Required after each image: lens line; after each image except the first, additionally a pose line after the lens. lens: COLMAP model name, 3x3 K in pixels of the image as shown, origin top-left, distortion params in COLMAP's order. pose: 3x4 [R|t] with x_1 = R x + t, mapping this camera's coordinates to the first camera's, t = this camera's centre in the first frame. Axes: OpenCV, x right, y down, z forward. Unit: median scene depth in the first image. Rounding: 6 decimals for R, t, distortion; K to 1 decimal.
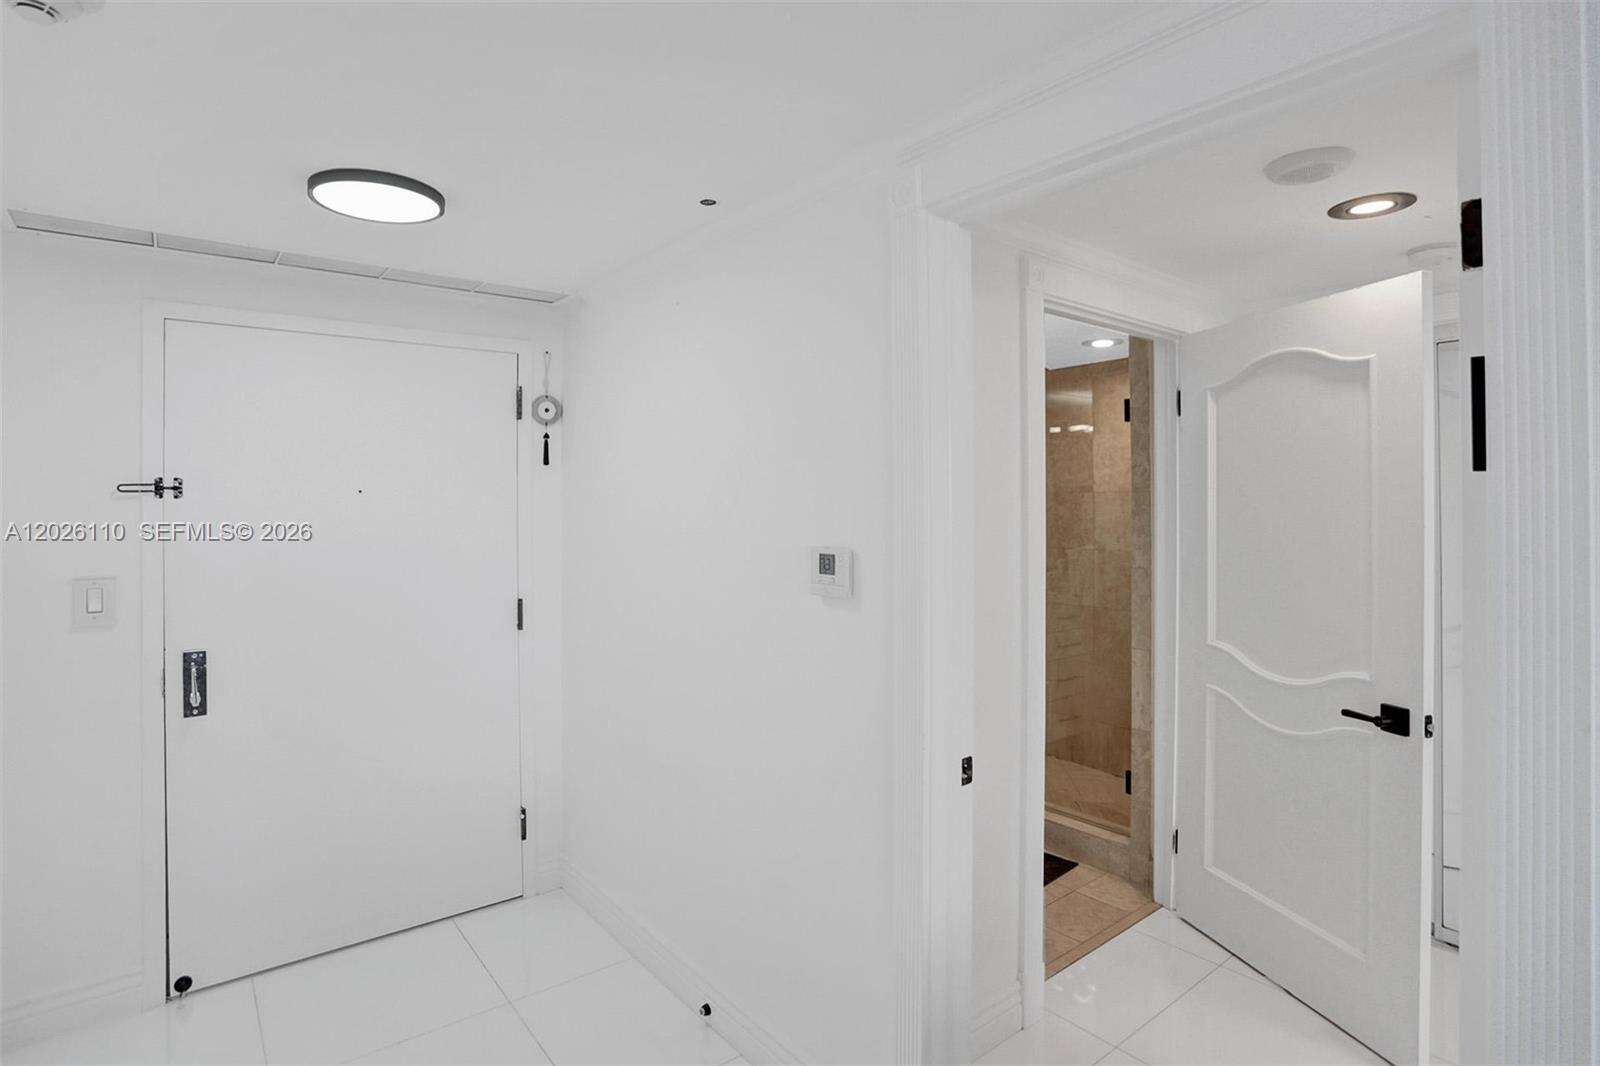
lens RADIAL K [[813.2, 0, 800.9], [0, 813.2, 523.9], [0, 0, 1]] dist [-0.071017, 0.034586]
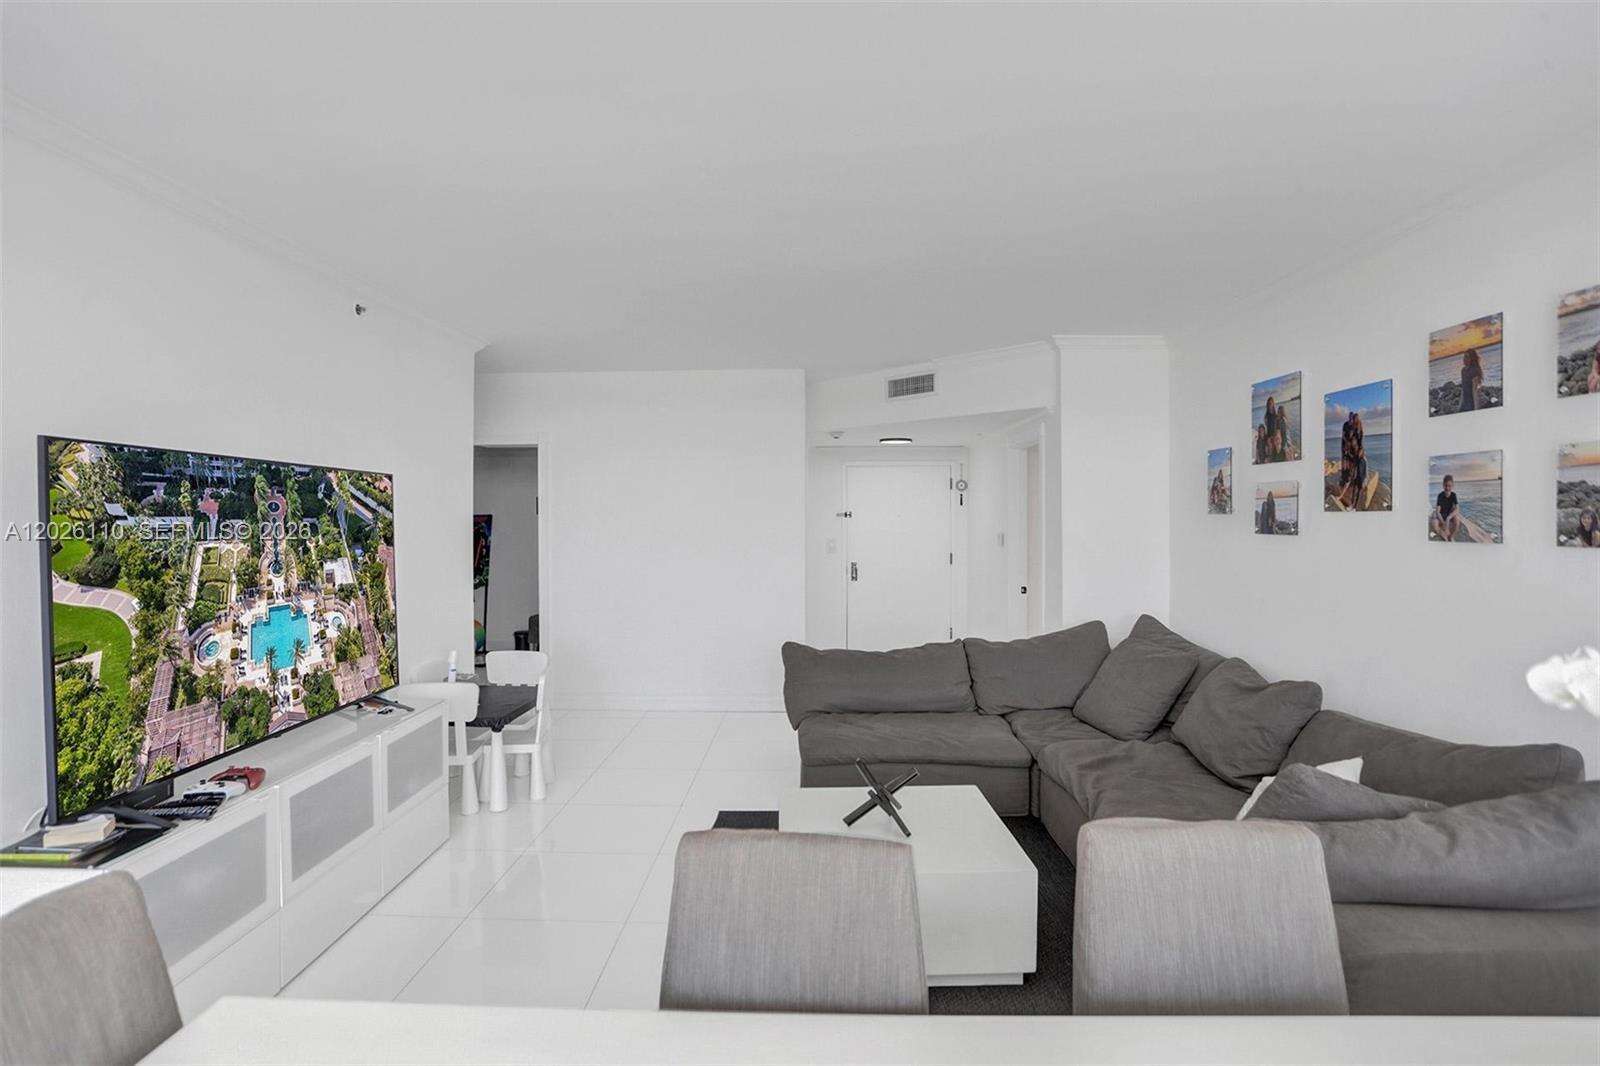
lens RADIAL K [[813.2, 0, 800.9], [0, 813.2, 523.9], [0, 0, 1]] dist [-0.071017, 0.034586]
pose [[0.777261, 0.008666, -0.629119, 1.016288], [-0.015016, 0.999876, -0.004779, 0.011147], [0.628999, 0.013161, 0.777295, -1.514353]]
